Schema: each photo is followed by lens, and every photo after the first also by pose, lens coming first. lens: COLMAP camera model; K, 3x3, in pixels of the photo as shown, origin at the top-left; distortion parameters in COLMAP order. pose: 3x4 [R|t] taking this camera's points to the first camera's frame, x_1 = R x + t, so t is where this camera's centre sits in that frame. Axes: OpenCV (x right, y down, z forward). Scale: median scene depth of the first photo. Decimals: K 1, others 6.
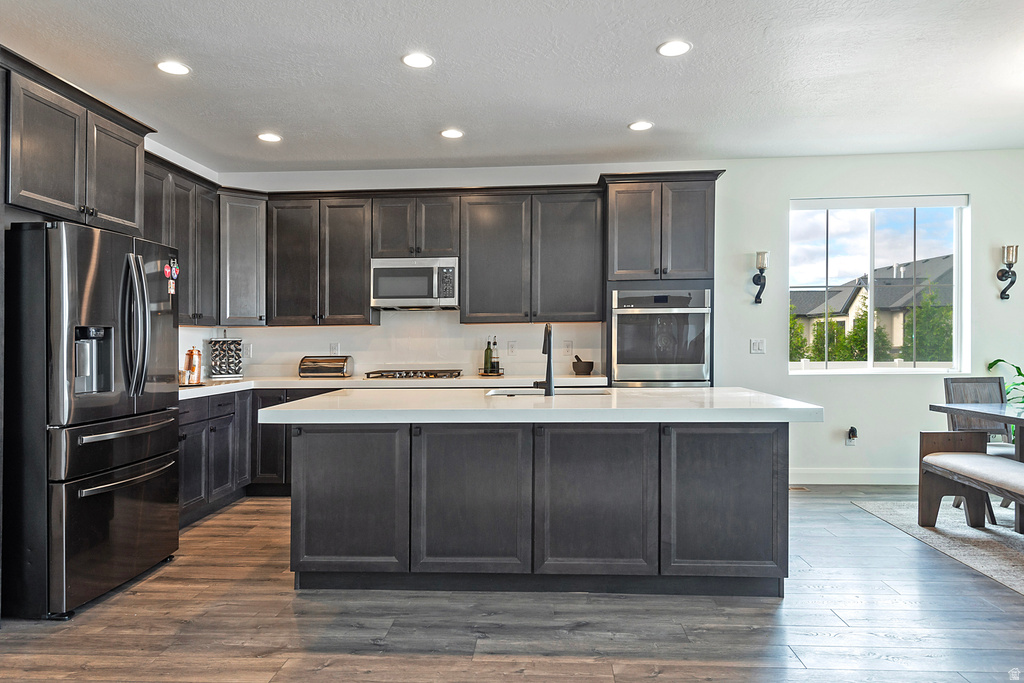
lens RADIAL K [[685.2, 0, 505.4], [0, 685.2, 344.1], [0, 0, 1]] dist [0.031898, -0.022261]
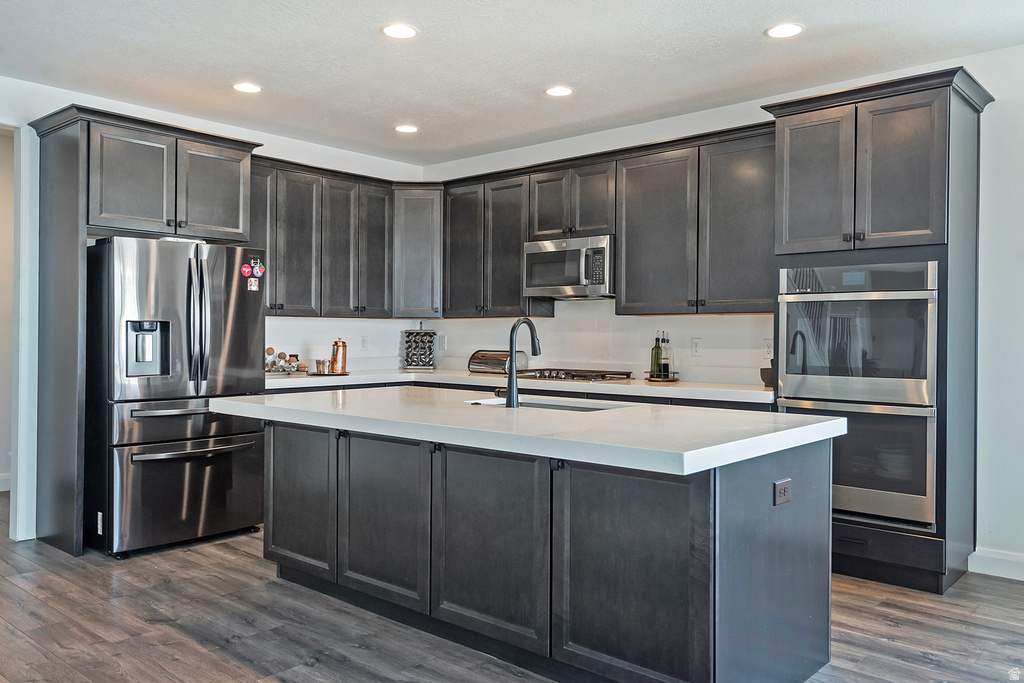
lens RADIAL K [[792.0, 0, 480.8], [0, 792.0, 328.5], [0, 0, 1]] dist [0.028316, -0.006041]
pose [[0.776044, 0.009662, -0.630605, 0.449708], [-0.015701, 0.999869, -0.004002, -0.008953], [0.630484, 0.013006, 0.776094, 0.181259]]
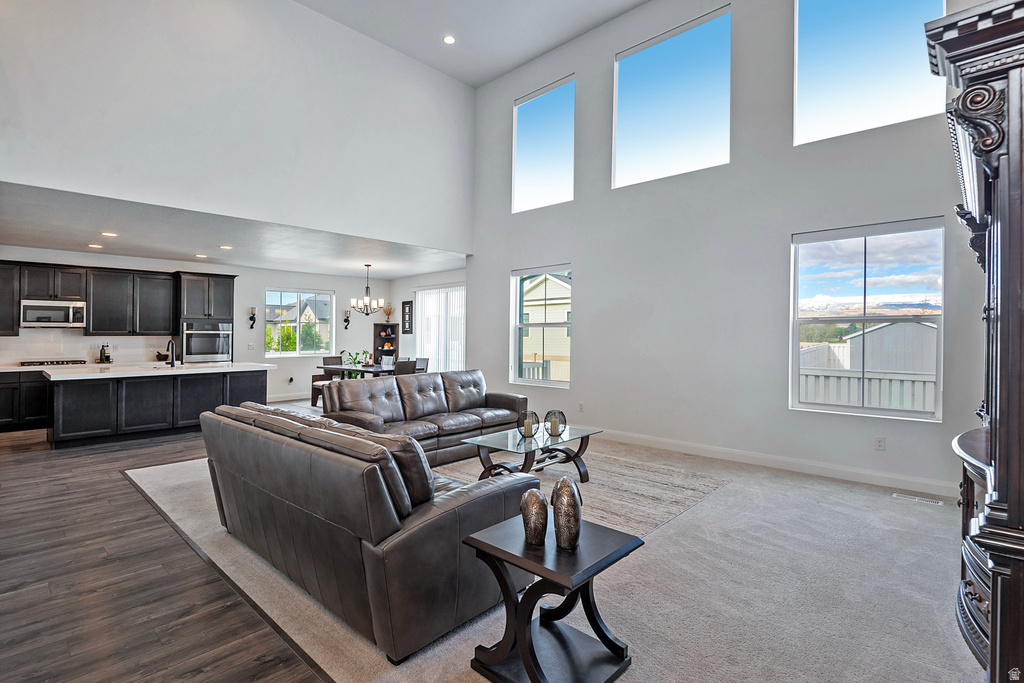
lens RADIAL K [[489.6, 0, 543.6], [0, 489.6, 338.7], [0, 0, 1]] dist [0.008790, -0.006731]
pose [[0.607795, 0.004539, 0.794081, -0.421897], [-0.001283, 0.999988, -0.004733, -0.019652], [-0.794093, 0.001858, 0.607793, -0.958930]]
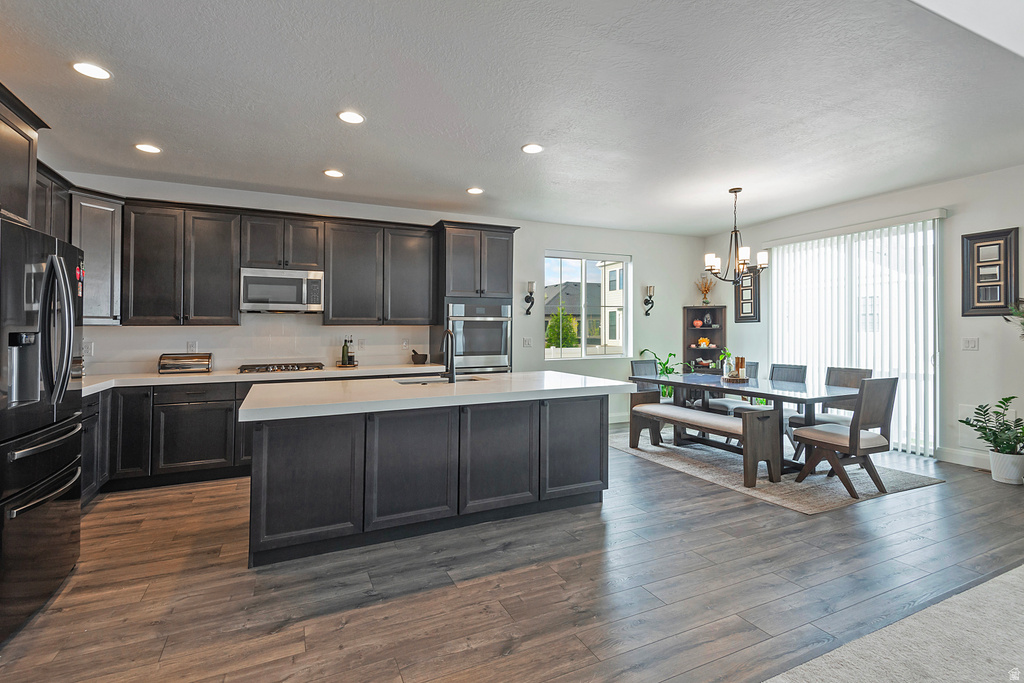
lens RADIAL K [[493.0, 0, 522.4], [0, 493.0, 328.1], [0, 0, 1]] dist [0.021330, -0.009485]
pose [[0.870290, 0.009675, 0.492444, -0.214866], [-0.001336, 0.999850, -0.017283, -0.011546], [-0.492537, 0.014384, 0.870173, 0.054851]]
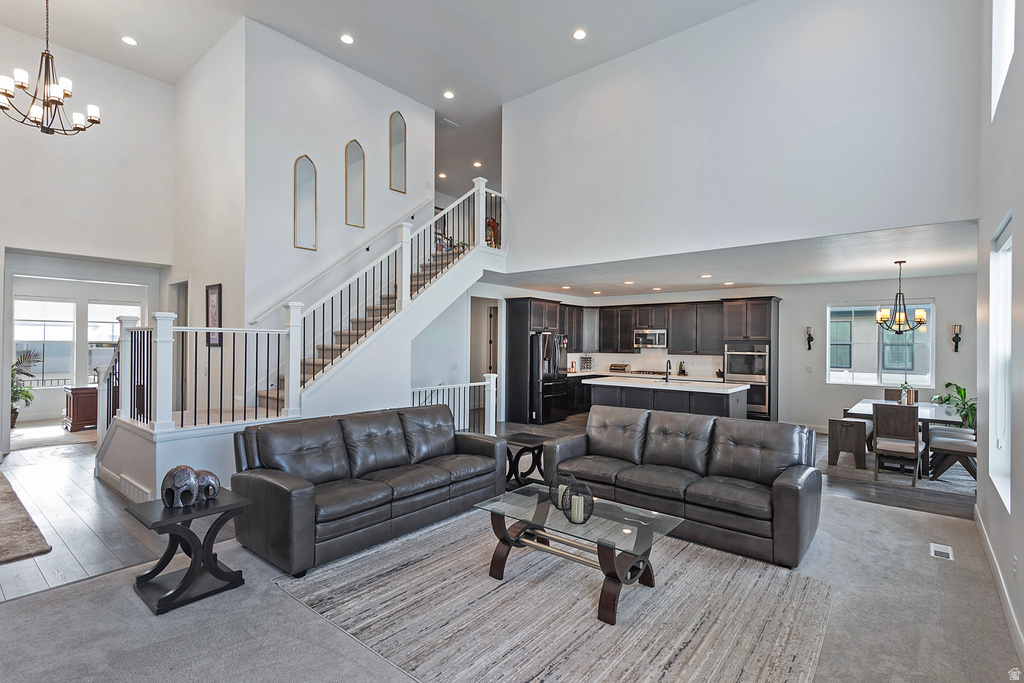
lens RADIAL K [[493.0, 0, 494.7], [0, 493.0, 332.9], [0, 0, 1]] dist [0.021330, -0.009485]
pose [[0.800122, 0.008417, -0.599779, 0.591614], [-0.023971, 0.999551, -0.017951, -0.069412], [0.599359, 0.028741, 0.799964, -0.996964]]
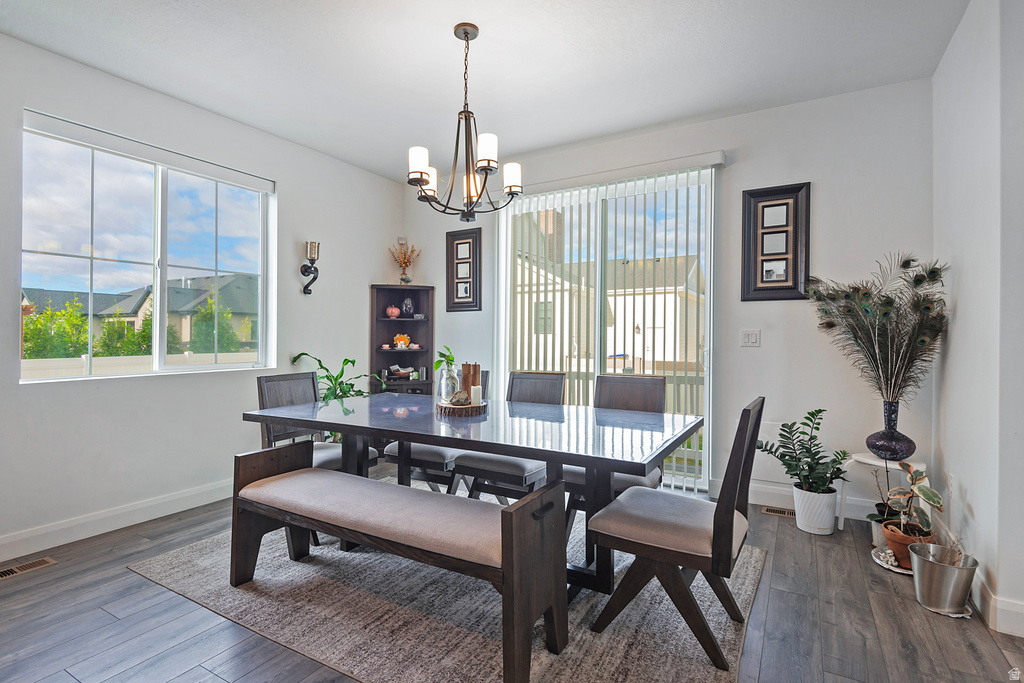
lens RADIAL K [[489.6, 0, 538.7], [0, 489.6, 334.5], [0, 0, 1]] dist [0.008790, -0.006731]
pose [[0.414329, 0.012991, 0.910035, 0.232549], [0.000085, 0.999898, -0.014312, 0.005656], [-0.910127, 0.006007, 0.414285, 0.440708]]
